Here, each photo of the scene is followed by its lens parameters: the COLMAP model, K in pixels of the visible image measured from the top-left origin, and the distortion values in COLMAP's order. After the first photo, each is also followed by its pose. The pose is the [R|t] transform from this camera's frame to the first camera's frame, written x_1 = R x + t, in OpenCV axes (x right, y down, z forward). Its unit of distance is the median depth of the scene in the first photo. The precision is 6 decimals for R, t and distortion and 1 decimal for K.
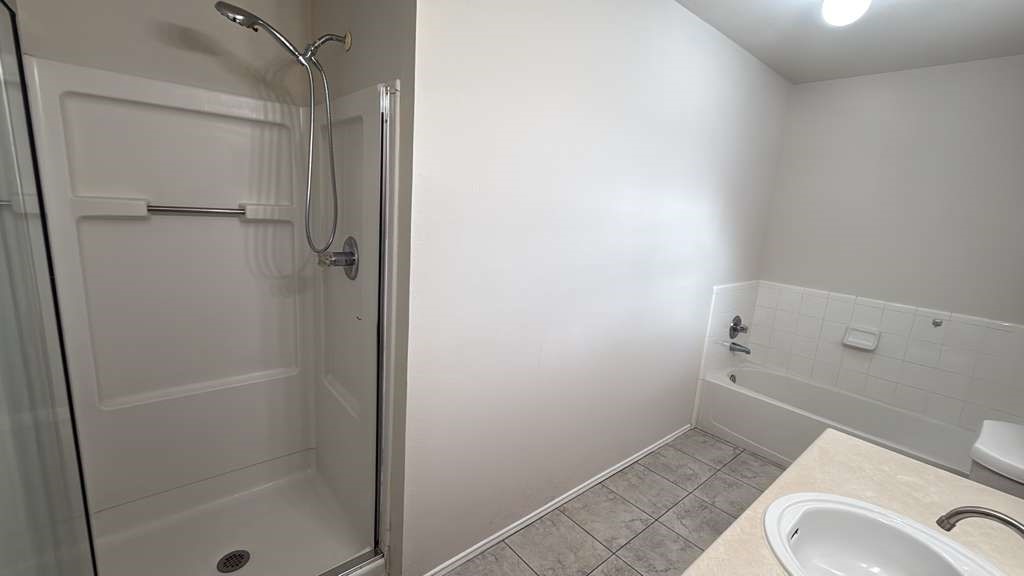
lens RADIAL K [[430.1, 0, 512.8], [0, 430.1, 285.6], [0, 0, 1]] dist [-0.000282, -0.000154]
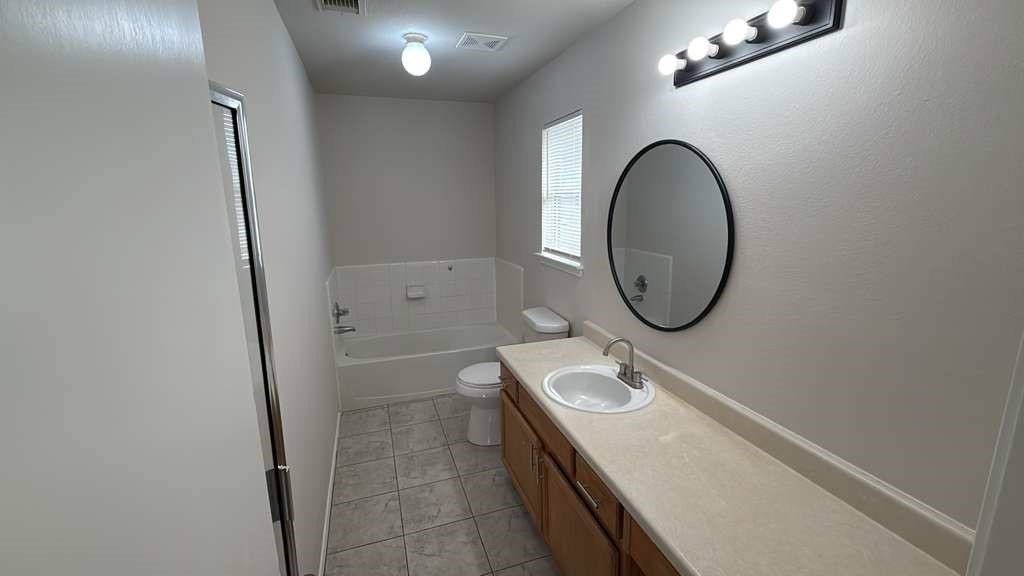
lens RADIAL K [[430.1, 0, 512.8], [0, 430.1, 285.6], [0, 0, 1]] dist [-0.000282, -0.000154]
pose [[0.369983, -0.259486, 0.892065, -0.343661], [0.216590, 0.957835, 0.188788, -0.097916], [-0.903439, 0.123364, 0.410585, 0.156554]]
